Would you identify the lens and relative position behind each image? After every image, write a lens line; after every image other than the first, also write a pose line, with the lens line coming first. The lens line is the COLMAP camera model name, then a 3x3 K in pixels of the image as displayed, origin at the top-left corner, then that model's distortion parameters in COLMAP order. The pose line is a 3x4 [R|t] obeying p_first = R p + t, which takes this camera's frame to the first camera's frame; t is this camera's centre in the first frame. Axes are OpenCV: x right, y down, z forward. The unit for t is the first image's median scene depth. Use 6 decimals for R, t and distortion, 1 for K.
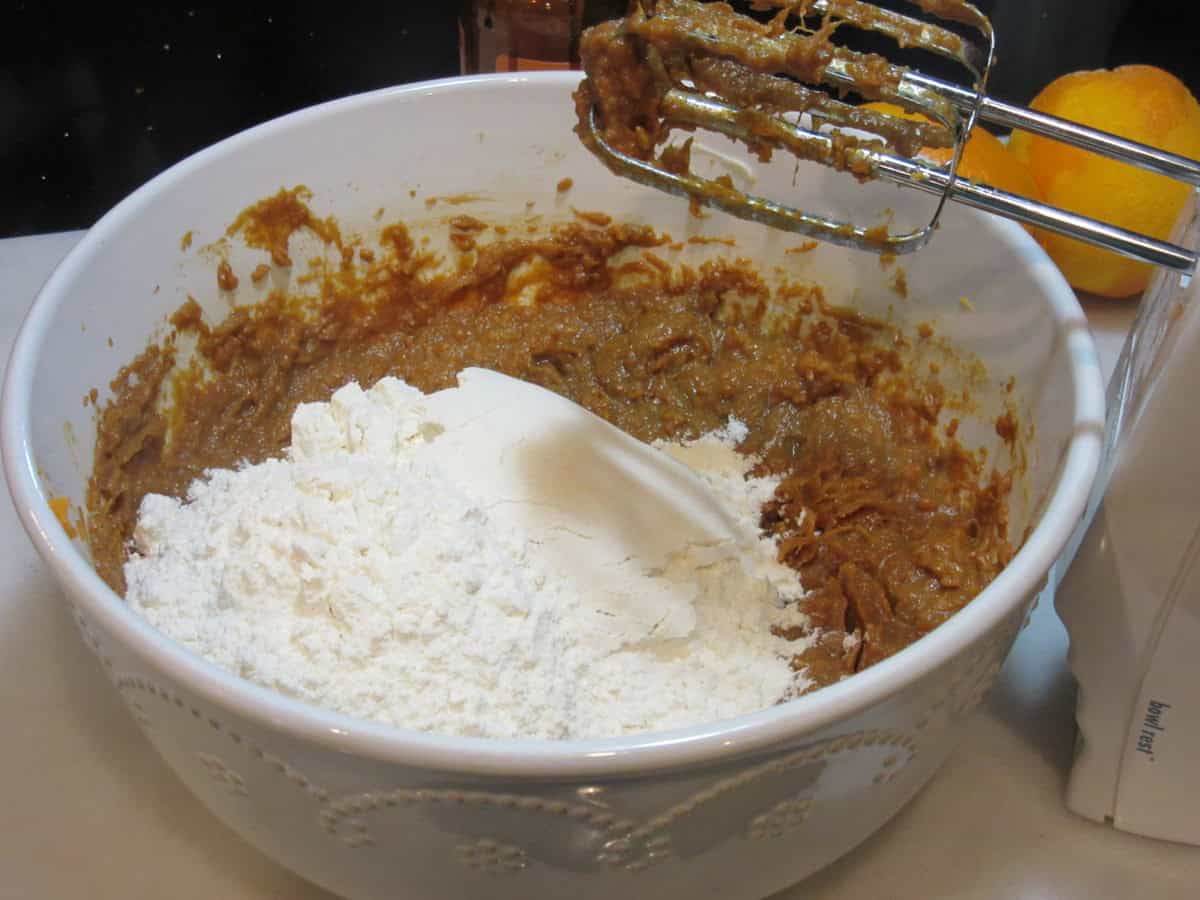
lens RADIAL K [[2018.5, 0, 600.9], [0, 2018.5, 450.1], [0, 0, 1]] dist [-0.062542, 0.000000]
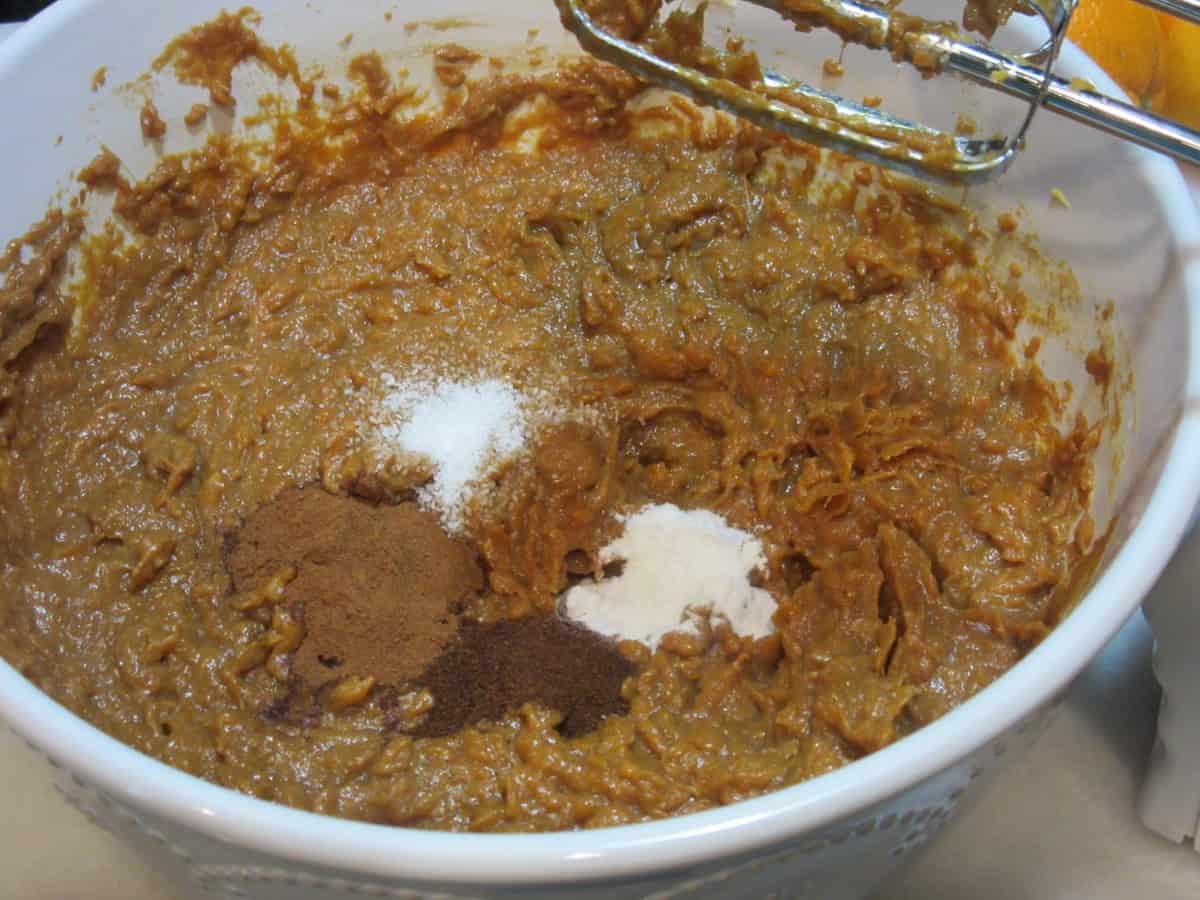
lens RADIAL K [[2018.5, 0, 574.0], [0, 2018.5, 444.2], [0, 0, 1]] dist [-0.062542, 0.000000]
pose [[0.997317, 0.047245, -0.055915, 0.037048], [-0.038742, 0.988755, 0.144440, -0.079866], [0.062110, -0.141886, 0.987932, 0.181326]]
